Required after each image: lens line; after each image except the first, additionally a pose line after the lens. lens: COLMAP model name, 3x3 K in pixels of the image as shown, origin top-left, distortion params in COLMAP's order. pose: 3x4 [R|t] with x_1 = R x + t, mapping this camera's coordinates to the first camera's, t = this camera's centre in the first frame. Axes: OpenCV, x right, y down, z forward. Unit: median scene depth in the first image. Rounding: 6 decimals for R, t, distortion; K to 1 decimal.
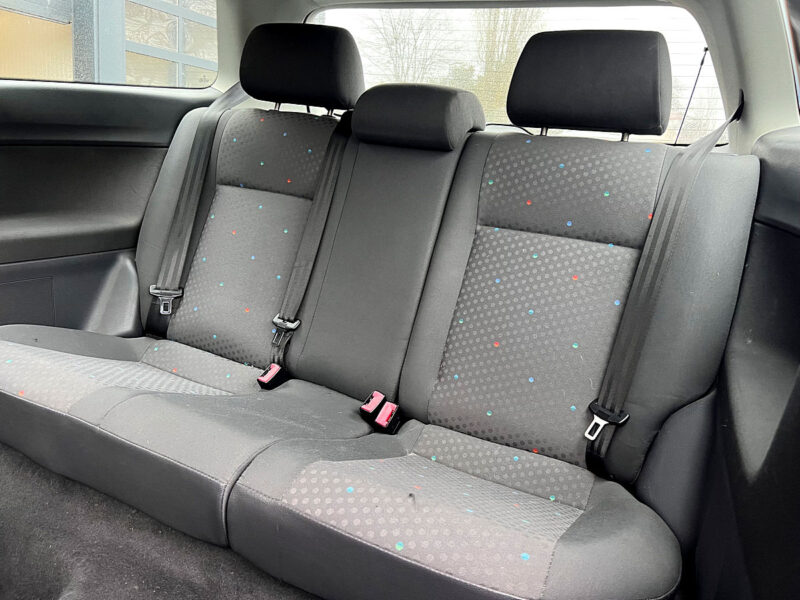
lens RADIAL K [[593.8, 0, 400.0], [0, 593.8, 300.0], [0, 0, 1]] dist [0.059051, -0.078195]
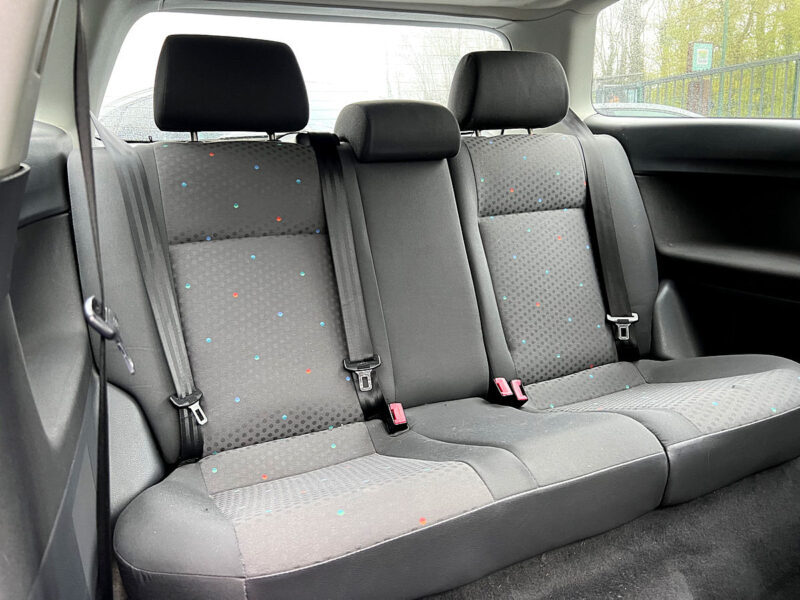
lens RADIAL K [[564.0, 0, 400.0], [0, 564.0, 300.0], [0, 0, 1]] dist [0.066365, -0.064297]
pose [[0.632654, -0.307716, 0.710675, -0.763098], [0.291782, 0.944757, 0.149322, -0.173593], [-0.717365, 0.112893, 0.687491, 0.341728]]
